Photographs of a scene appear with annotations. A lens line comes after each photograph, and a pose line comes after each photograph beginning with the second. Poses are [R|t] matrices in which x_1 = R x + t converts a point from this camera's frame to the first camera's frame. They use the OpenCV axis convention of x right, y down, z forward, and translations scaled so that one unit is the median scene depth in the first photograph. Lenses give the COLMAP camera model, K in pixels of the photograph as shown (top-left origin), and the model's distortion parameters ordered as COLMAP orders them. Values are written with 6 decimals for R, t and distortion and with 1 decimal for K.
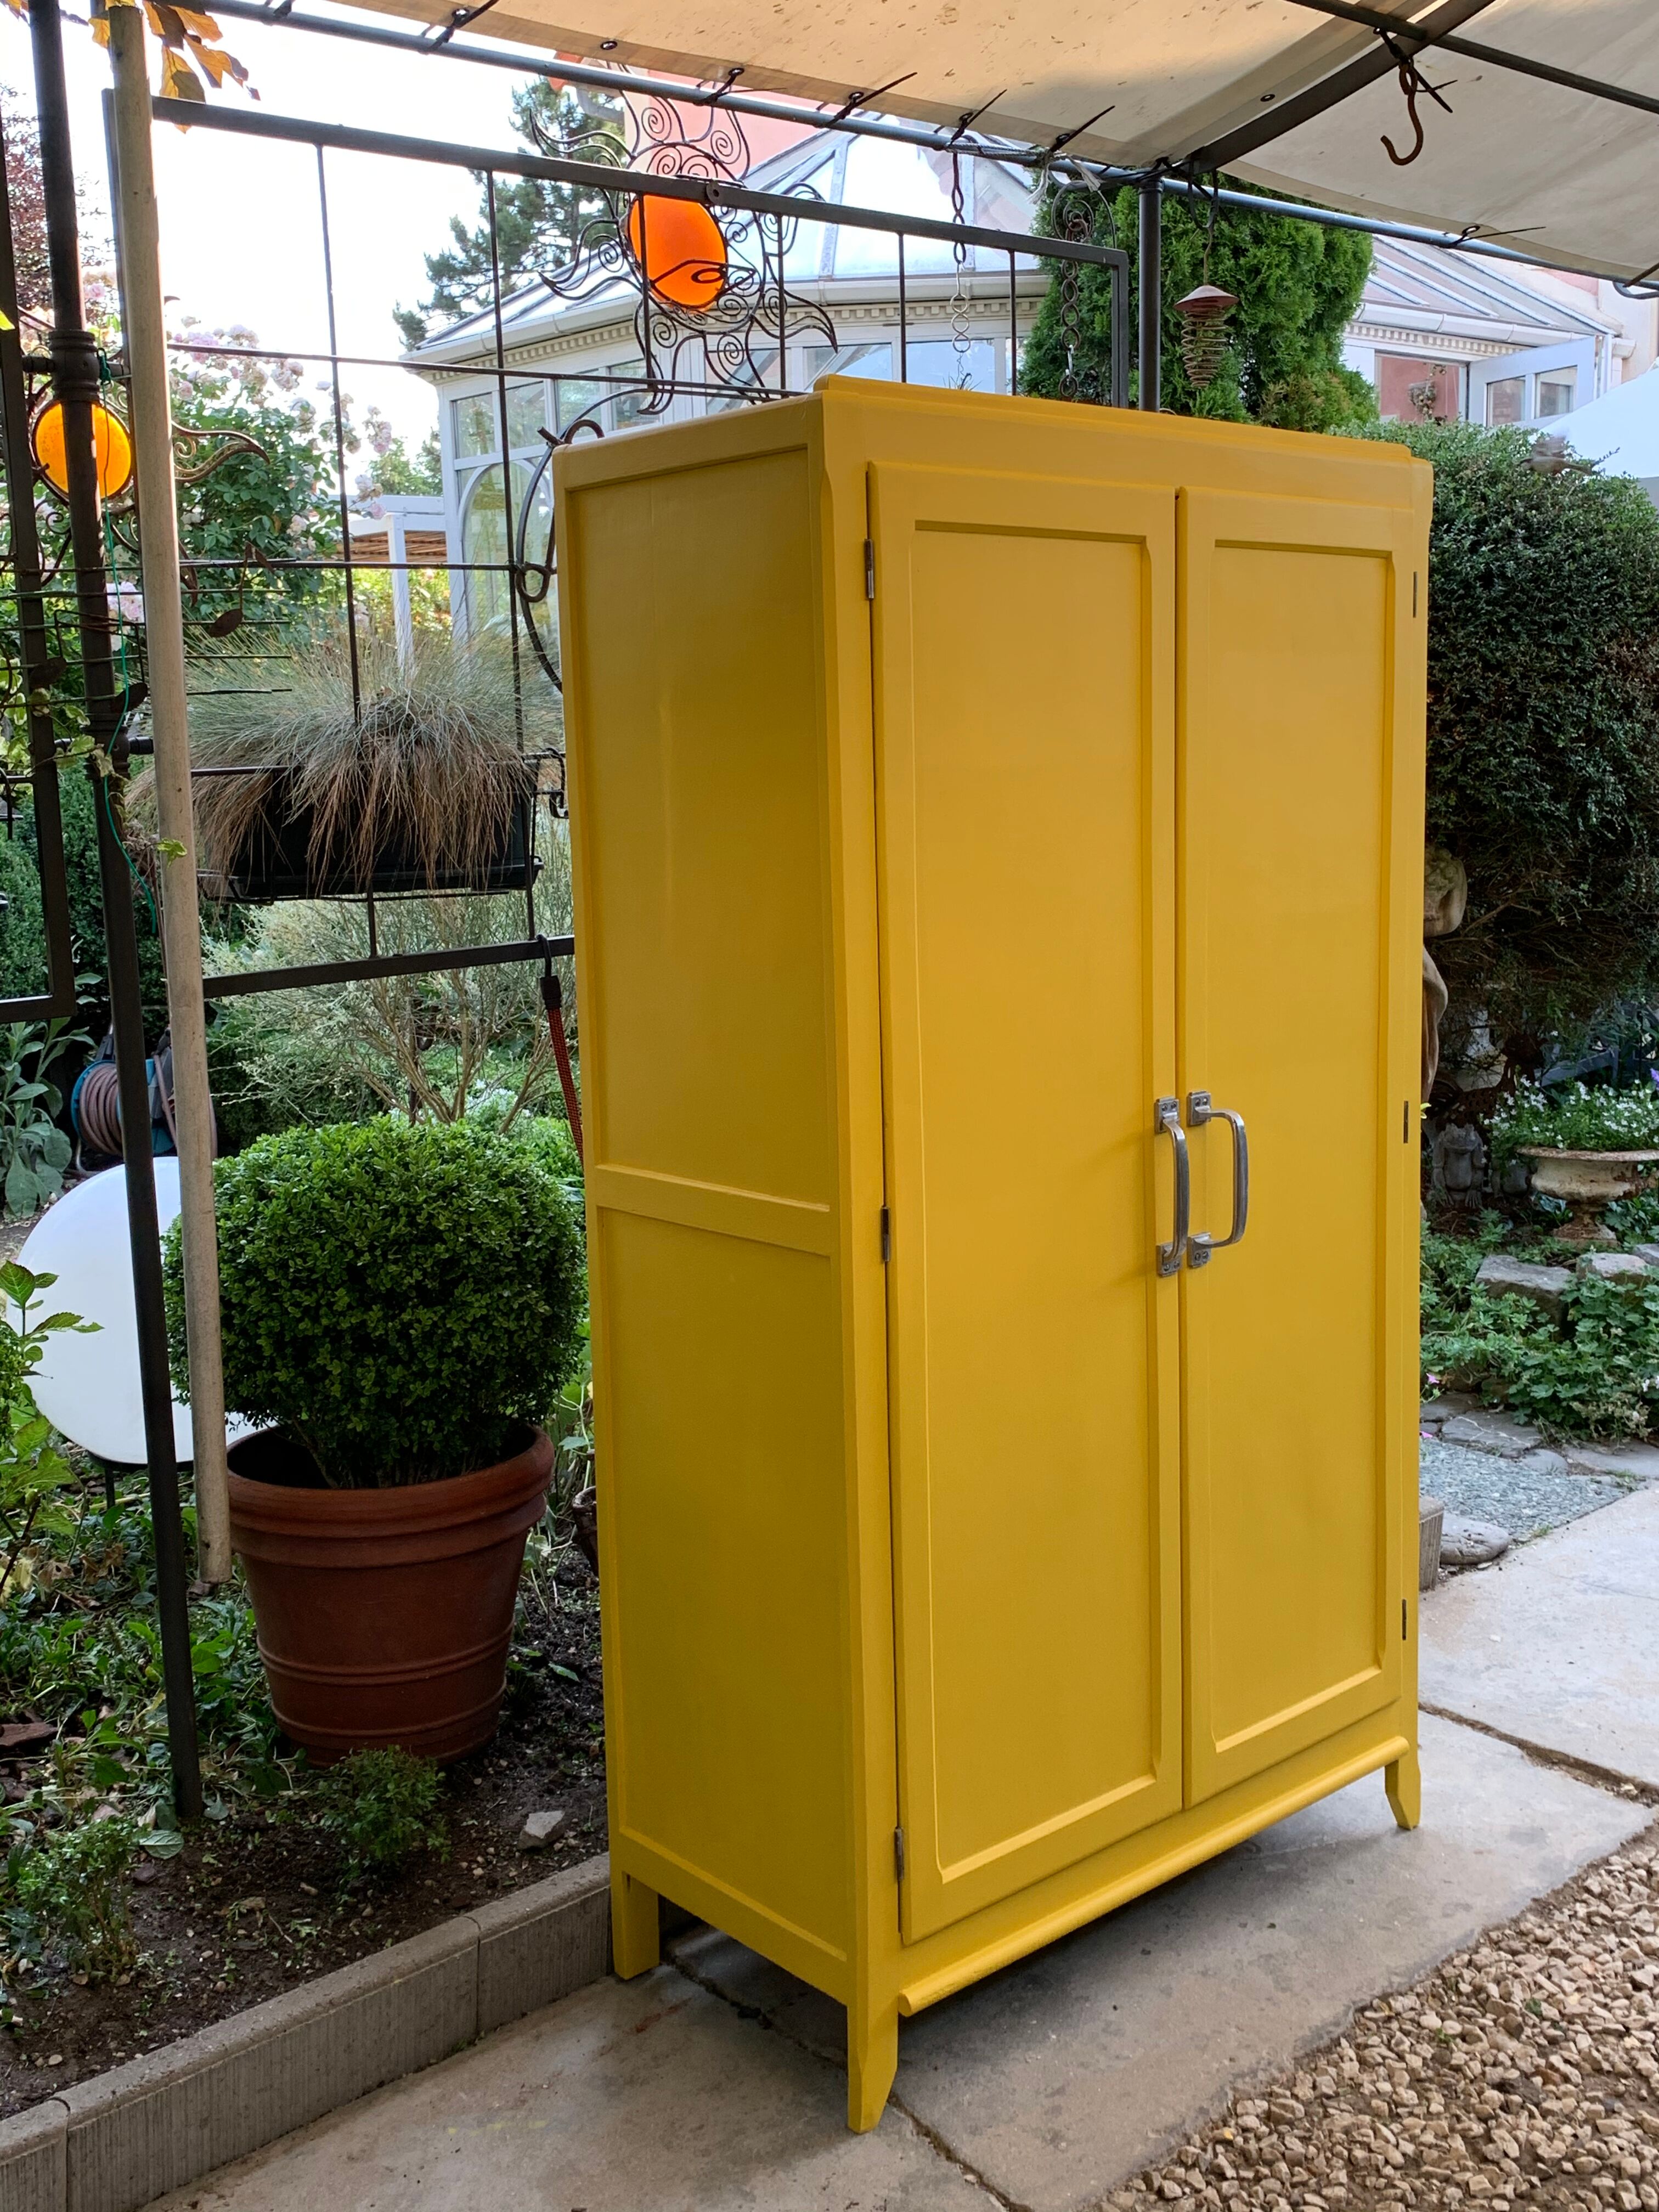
lens RADIAL K [[2248.7, 0, 839.9], [0, 2248.7, 1070.8], [0, 0, 1]] dist [0.010624, 0.000000]
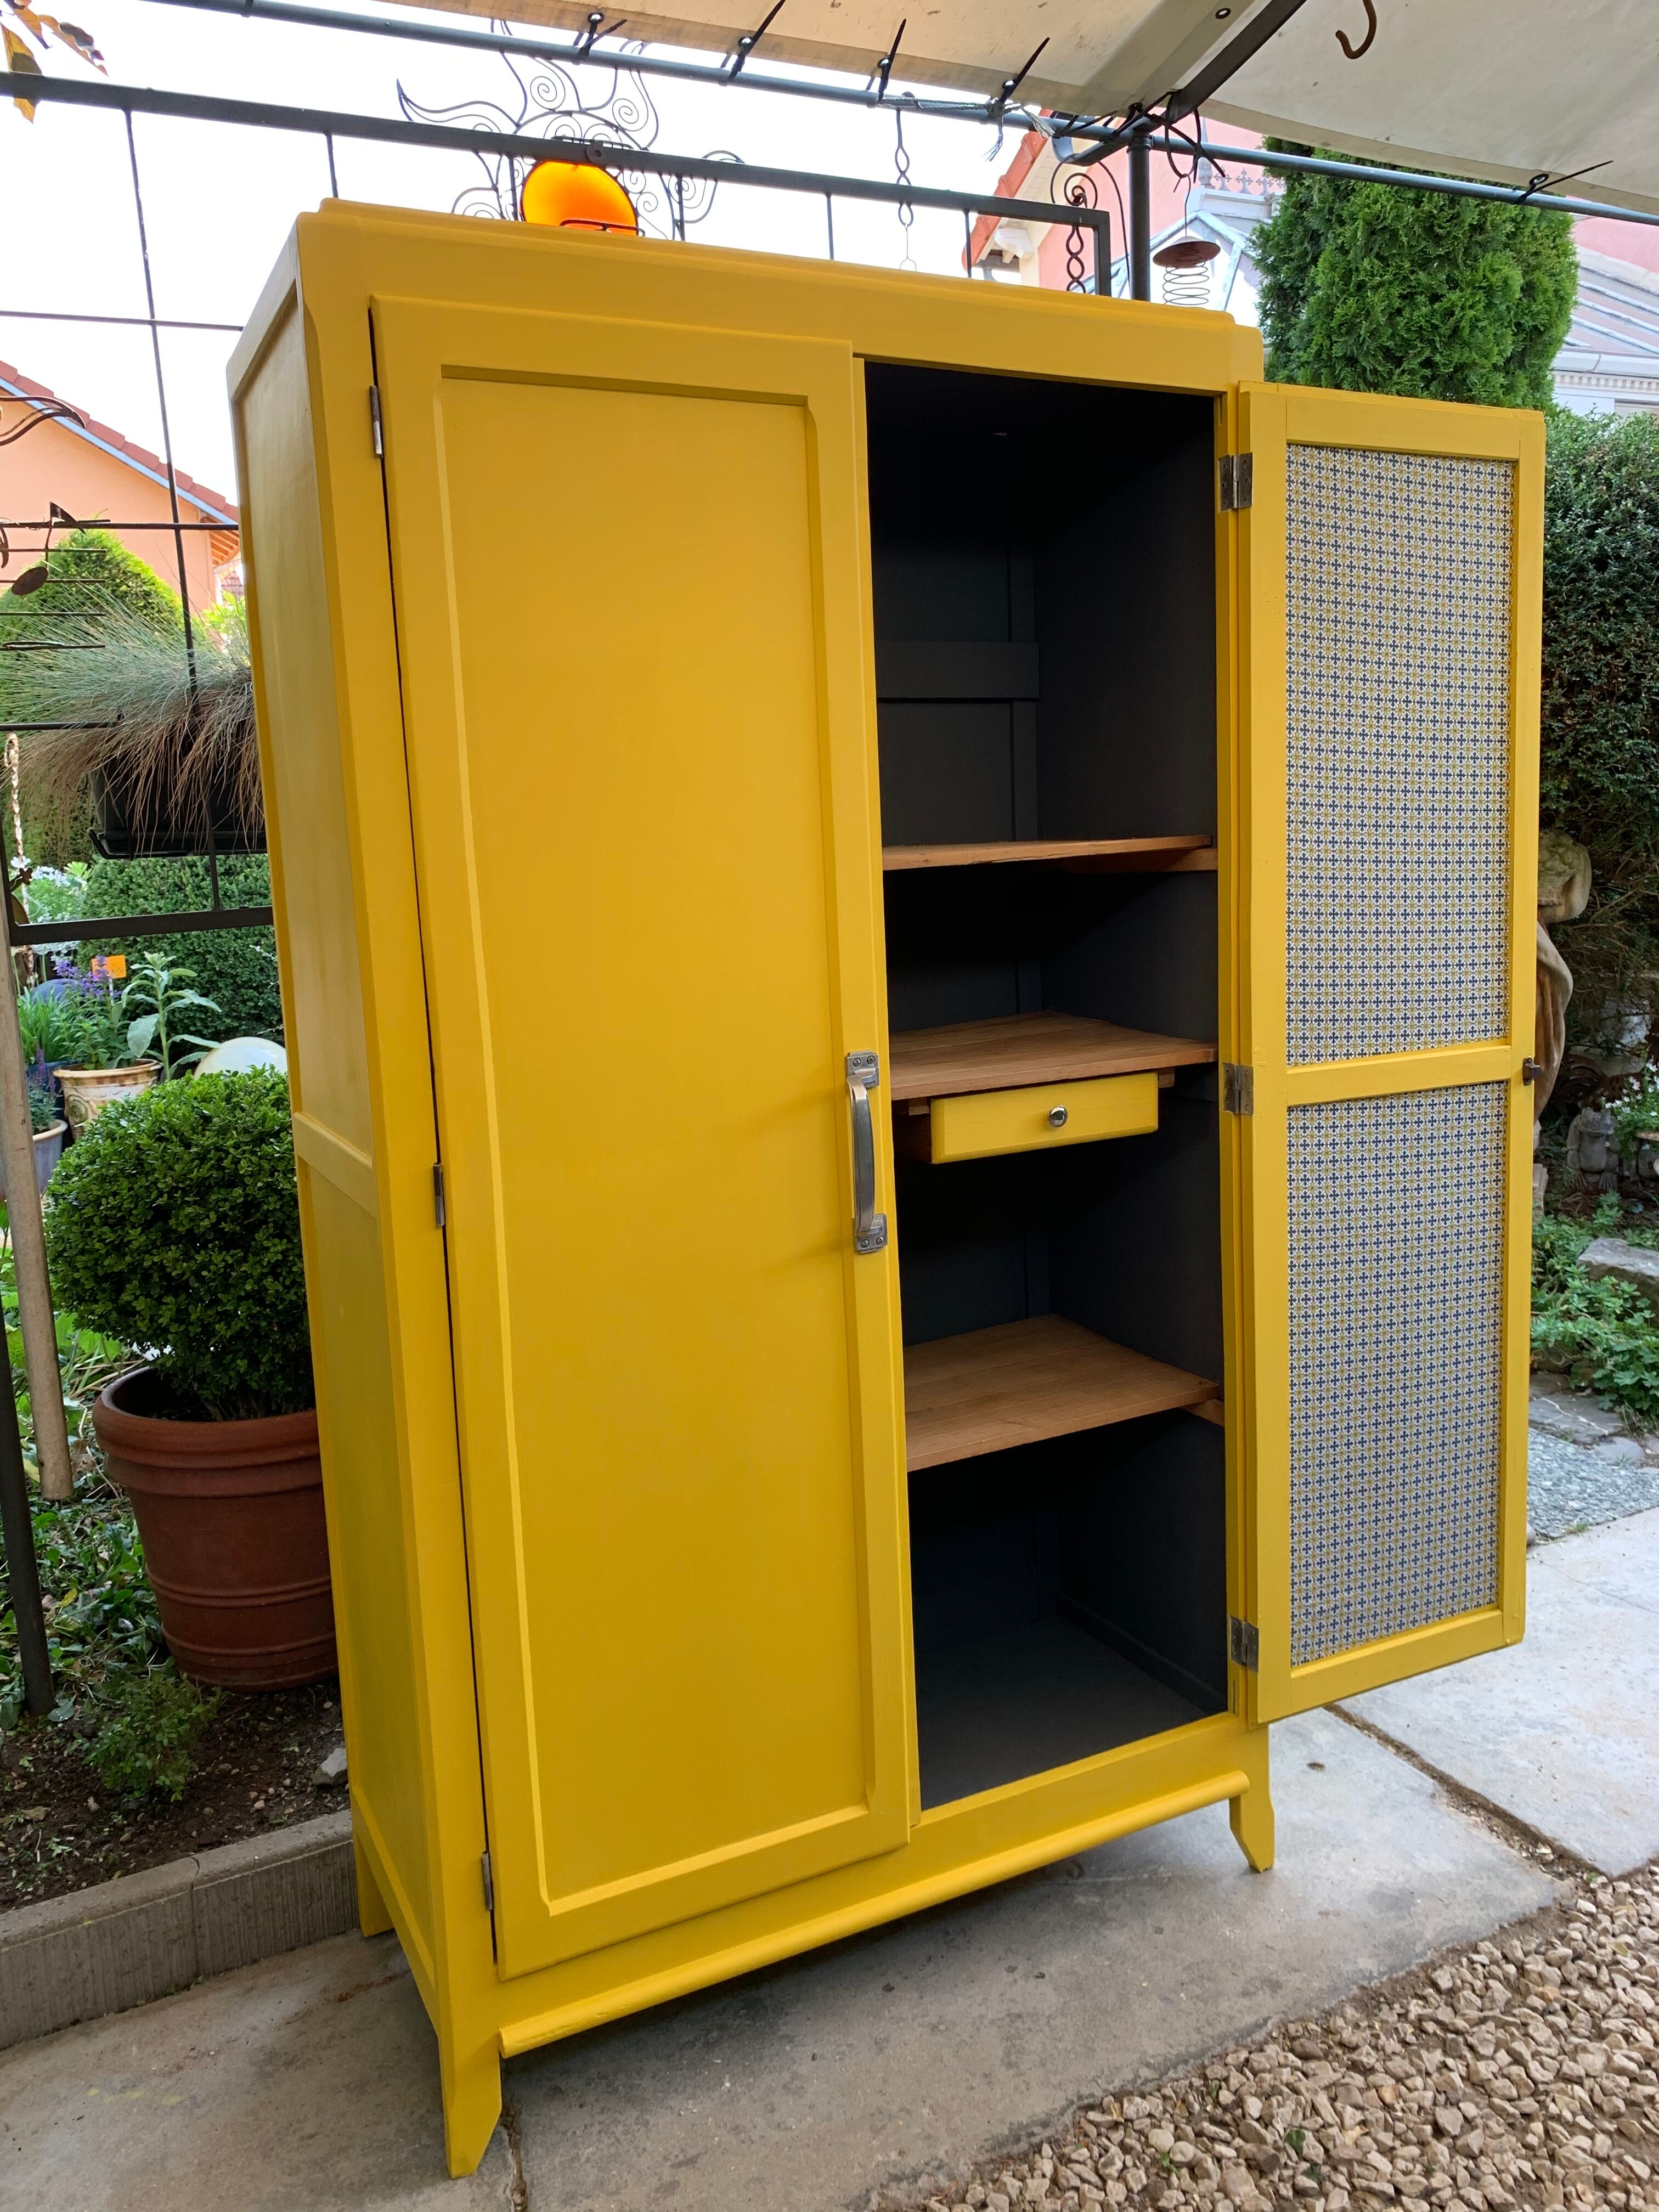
lens RADIAL K [[1694.9, 0, 829.6], [0, 1694.9, 1084.1], [0, 0, 1]] dist [0.014614, -0.012161]
pose [[0.965949, 0.020175, -0.257945, 0.275820], [-0.016879, 0.999745, 0.014985, 0.013691], [0.258182, -0.010121, 0.966043, 0.321759]]
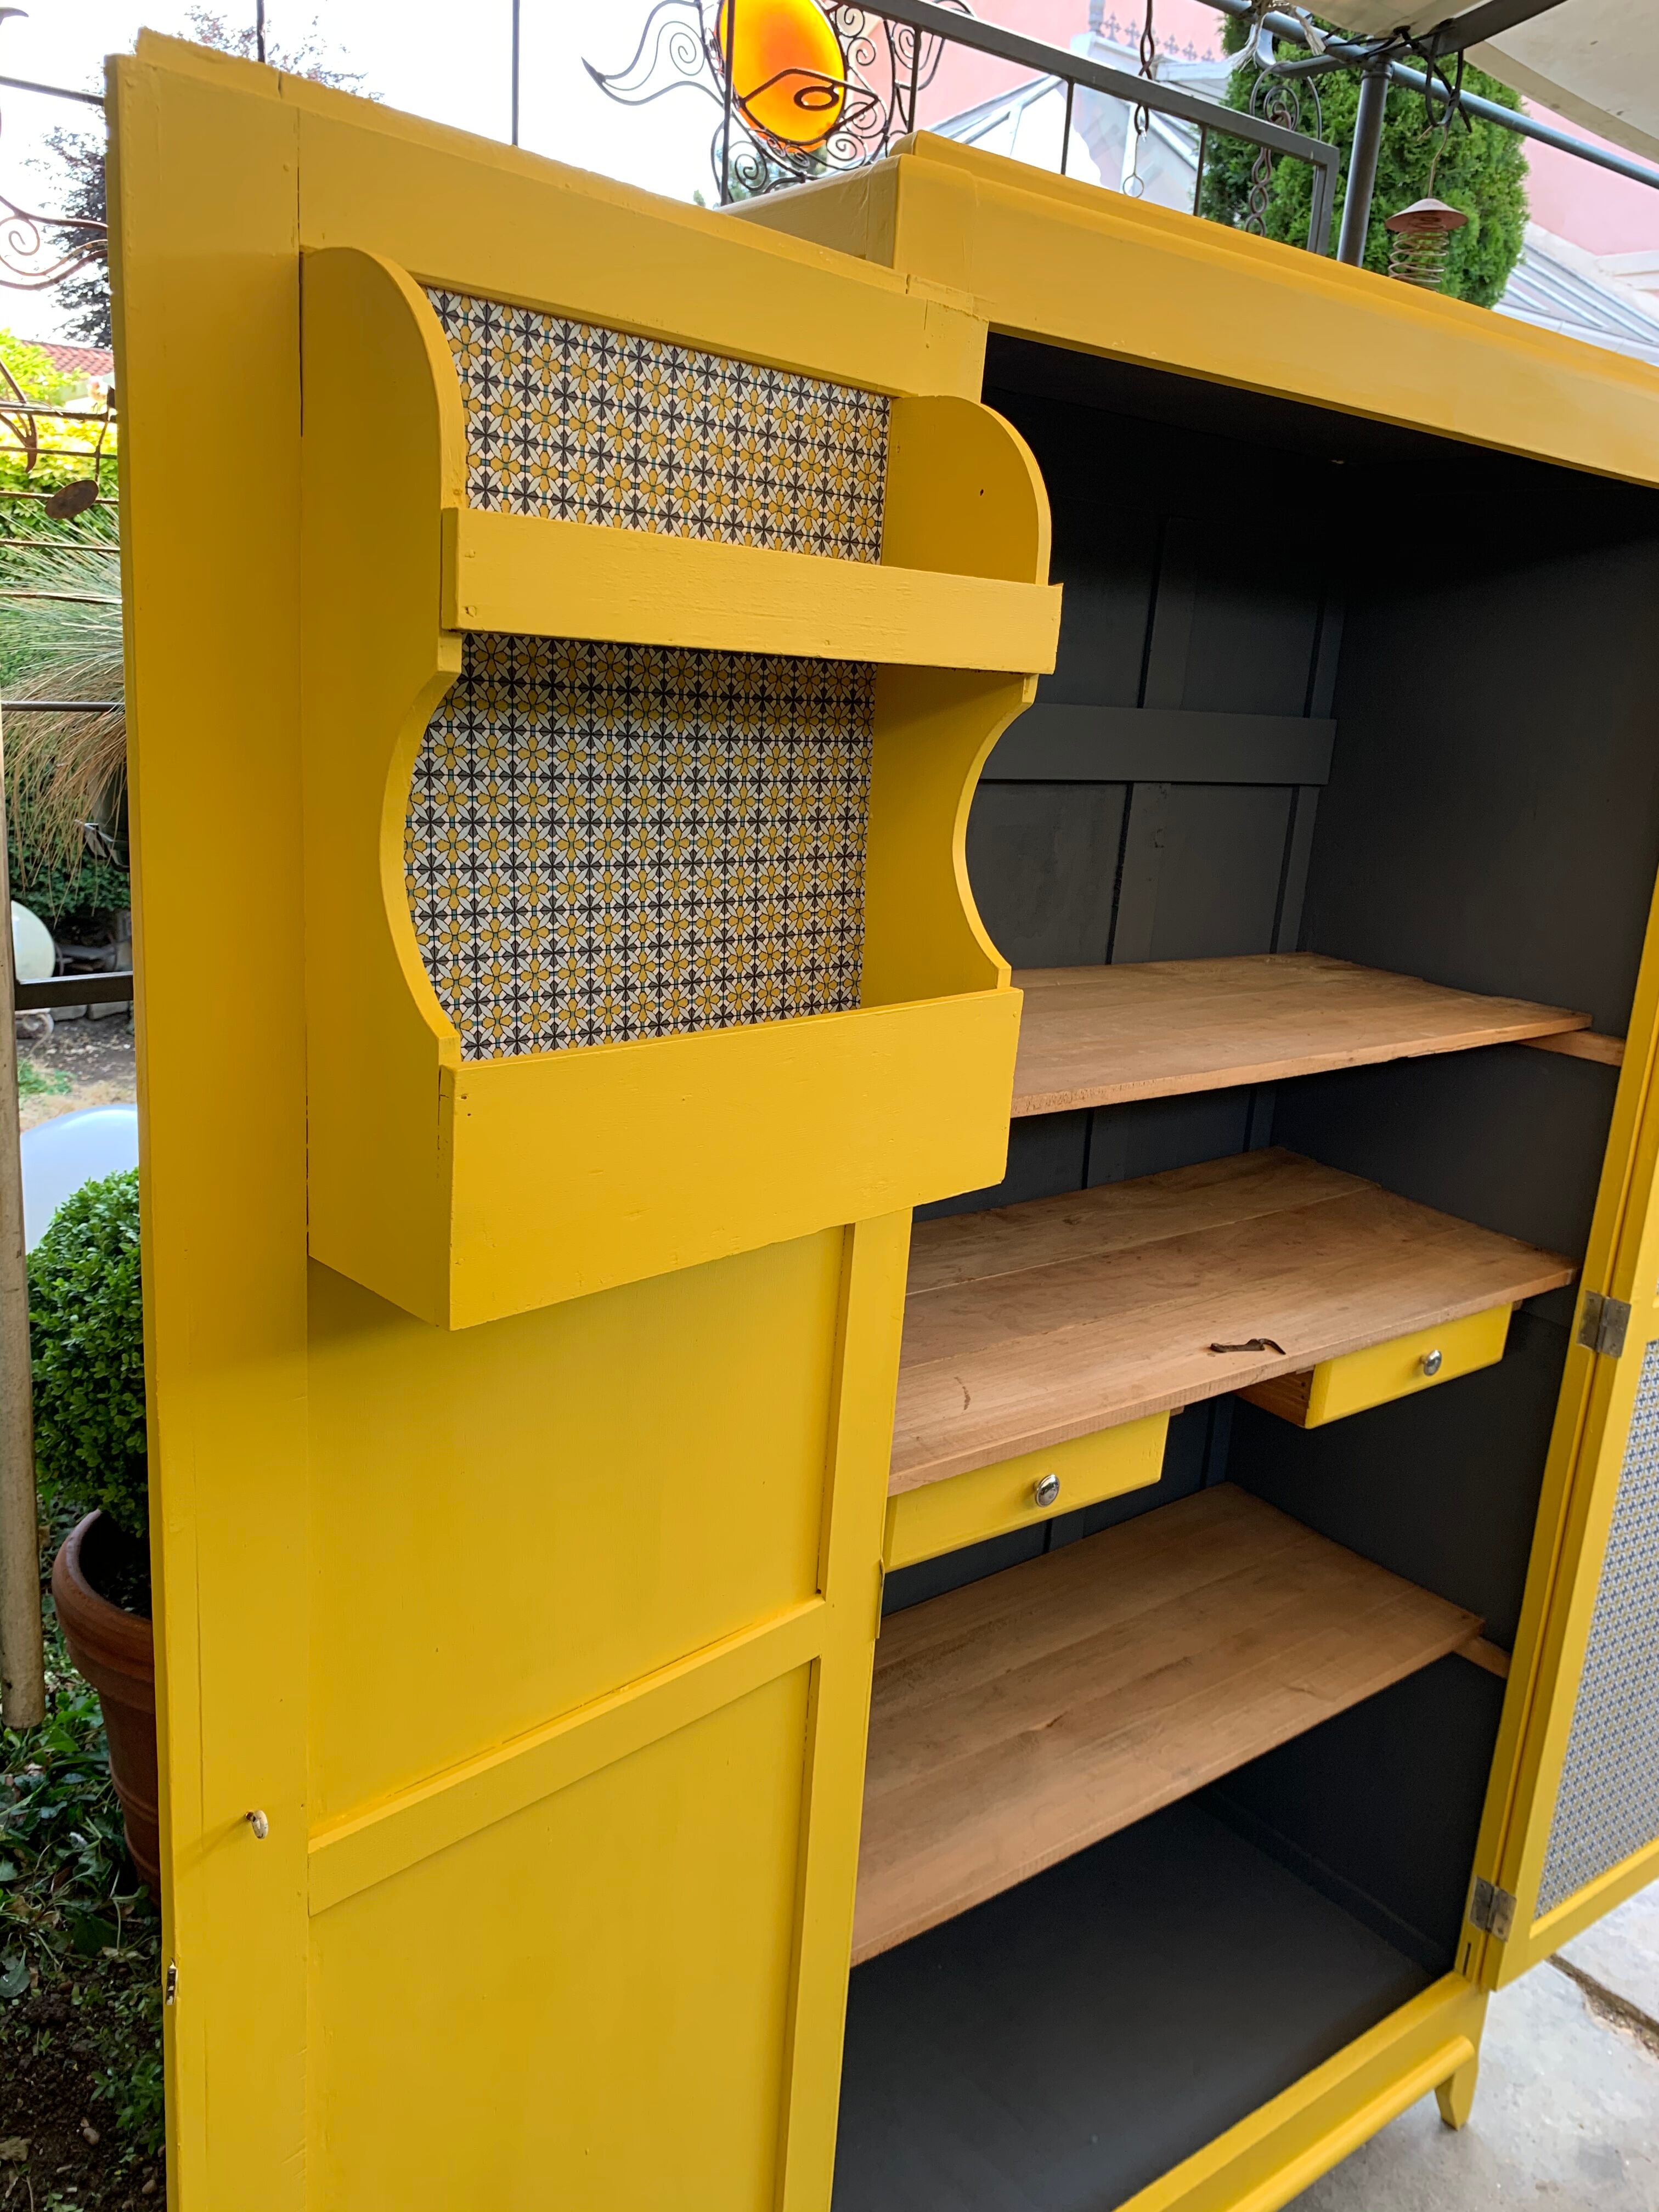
lens RADIAL K [[1694.9, 0, 834.0], [0, 1694.9, 1084.0], [0, 0, 1]] dist [0.014614, -0.012161]
pose [[0.992689, 0.110599, -0.048344, 0.014591], [-0.104777, 0.988418, 0.109777, -0.095127], [0.059925, -0.103910, 0.992780, 0.435945]]
